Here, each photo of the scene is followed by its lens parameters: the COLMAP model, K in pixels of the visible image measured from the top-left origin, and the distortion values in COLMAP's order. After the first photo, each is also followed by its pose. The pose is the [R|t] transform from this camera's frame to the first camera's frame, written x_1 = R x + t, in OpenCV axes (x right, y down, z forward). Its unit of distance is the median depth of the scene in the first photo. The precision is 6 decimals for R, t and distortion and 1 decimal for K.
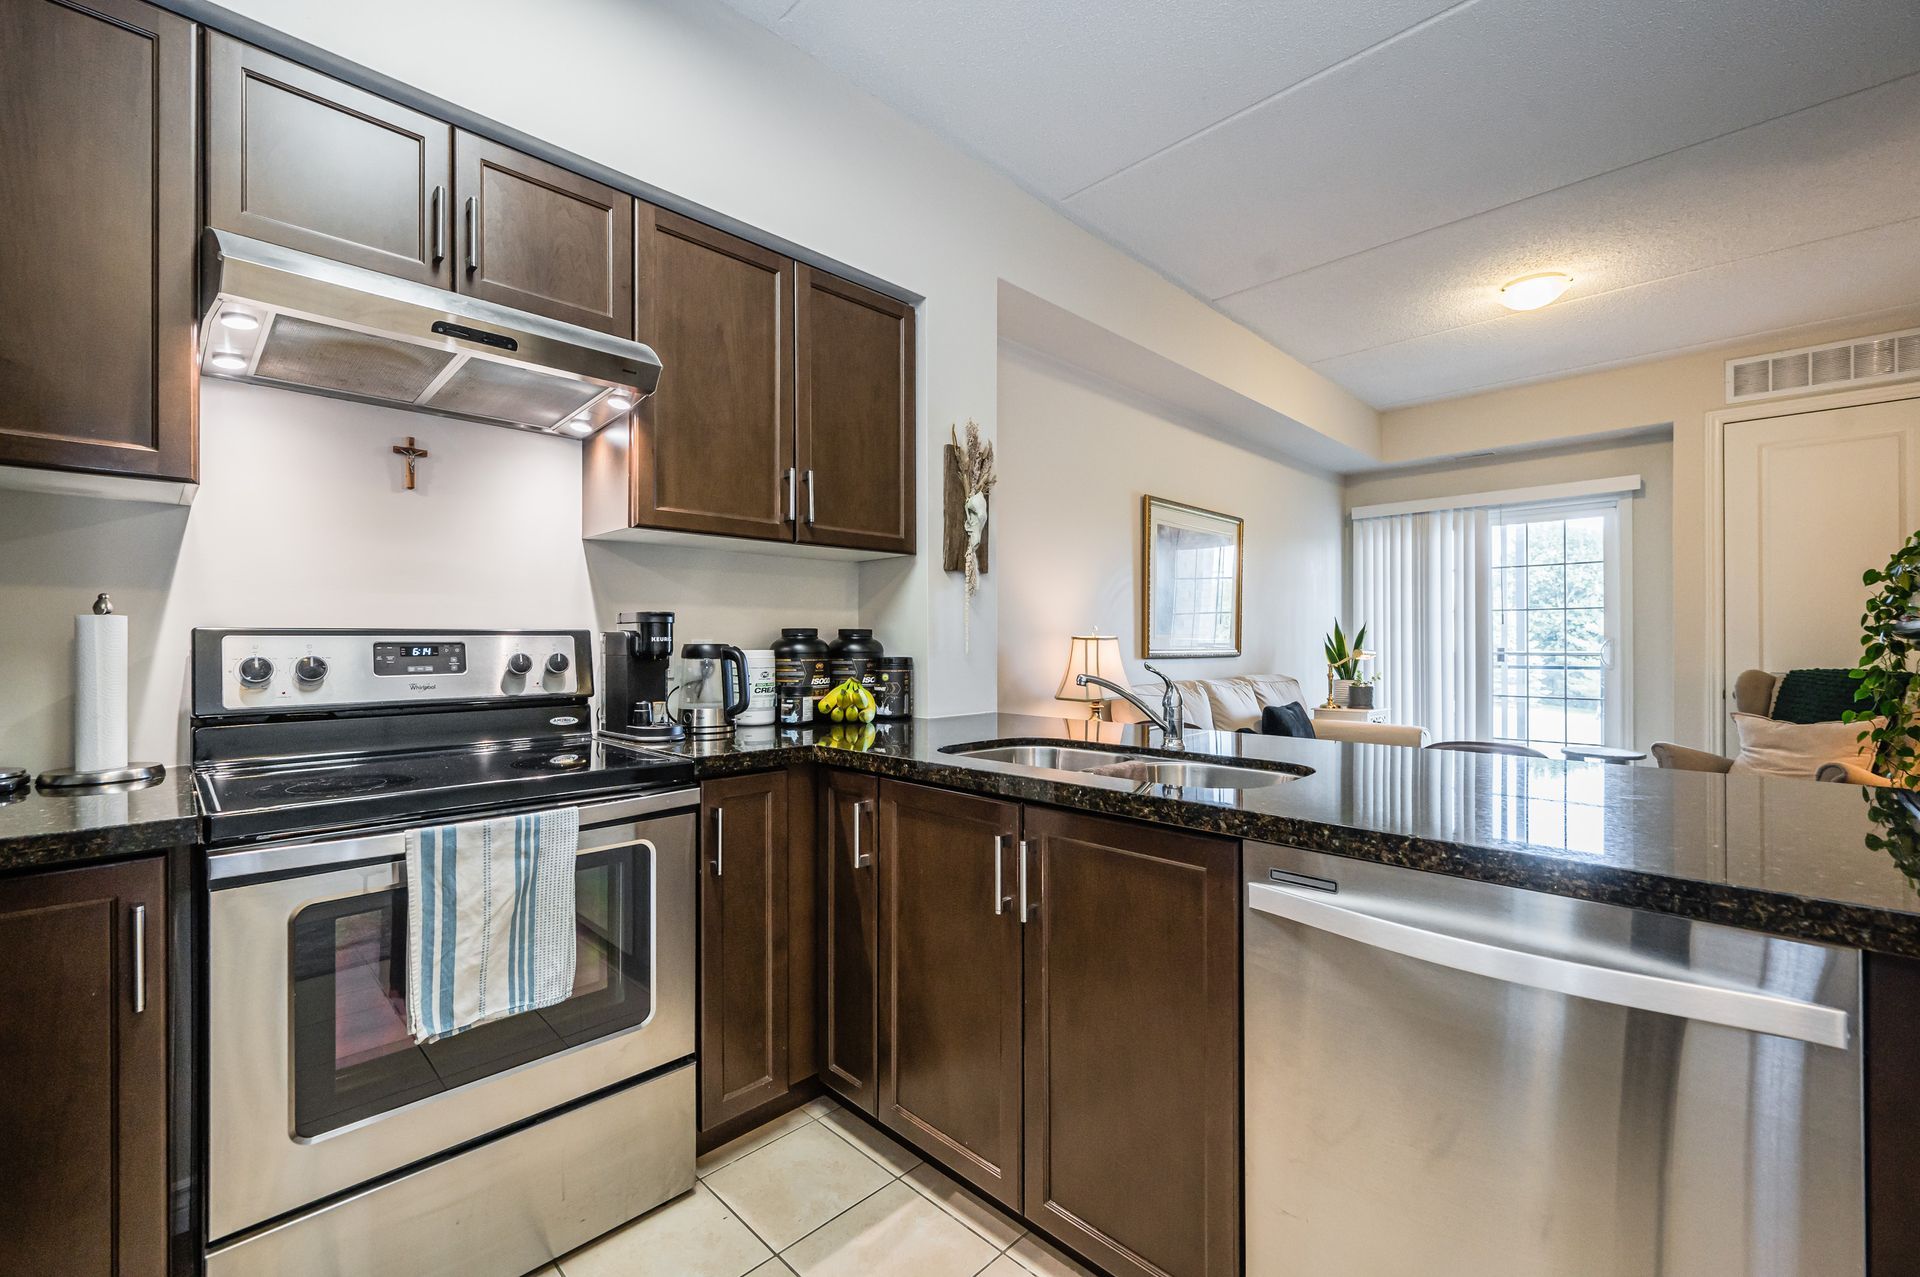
lens RADIAL K [[796.9, 0, 960.0], [0, 796.9, 638.5], [0, 0, 1]] dist [-0.000747, 0.000323]
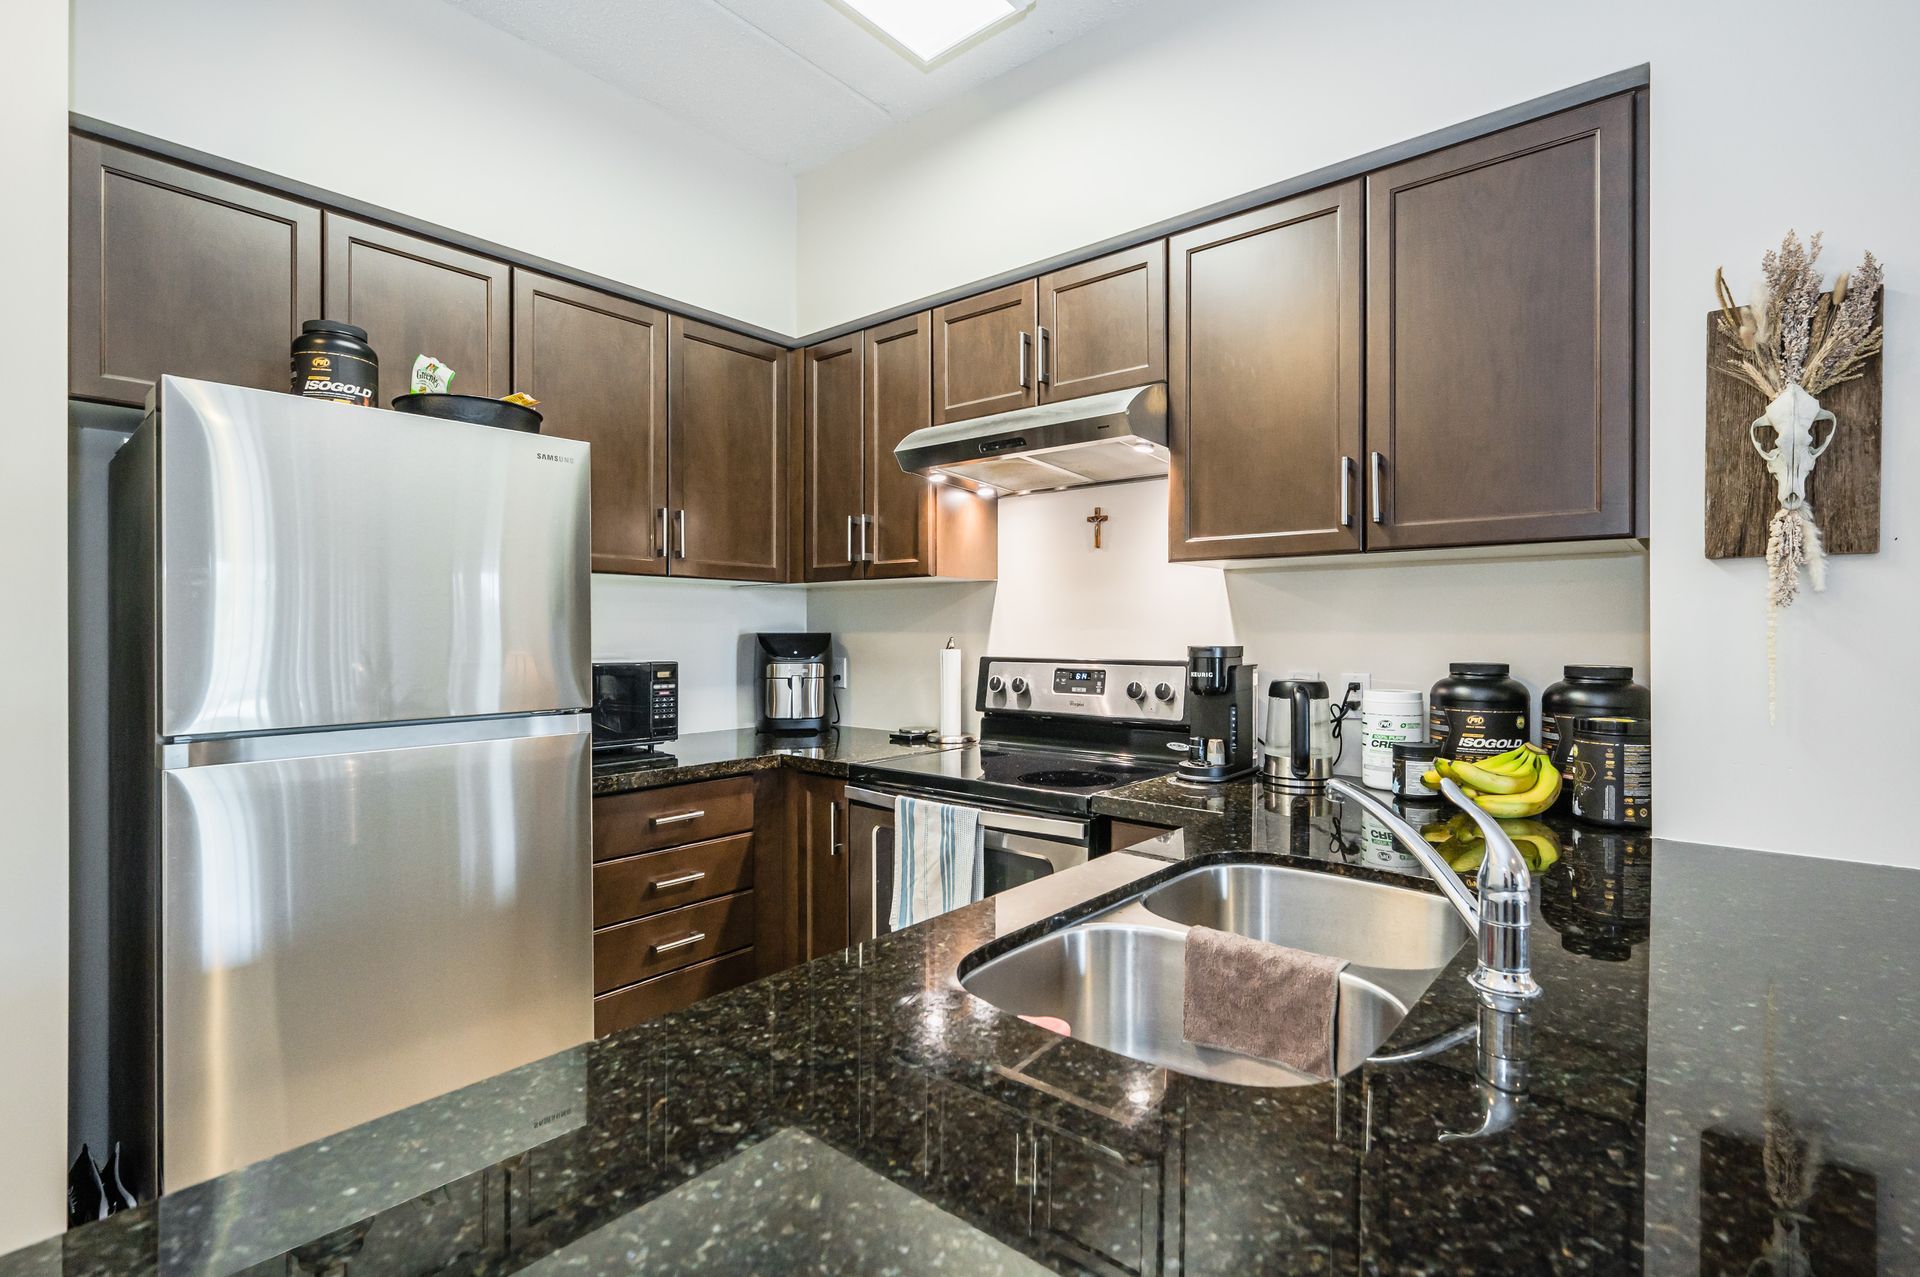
lens RADIAL K [[888.4, 0, 960.0], [0, 888.4, 638.5], [0, 0, 1]] dist [-0.001101, -0.000026]
pose [[0.082655, 0.009934, -0.996529, 0.712779], [0.001465, 0.999948, 0.010090, -0.057450], [0.996577, -0.002293, 0.082636, 0.664260]]
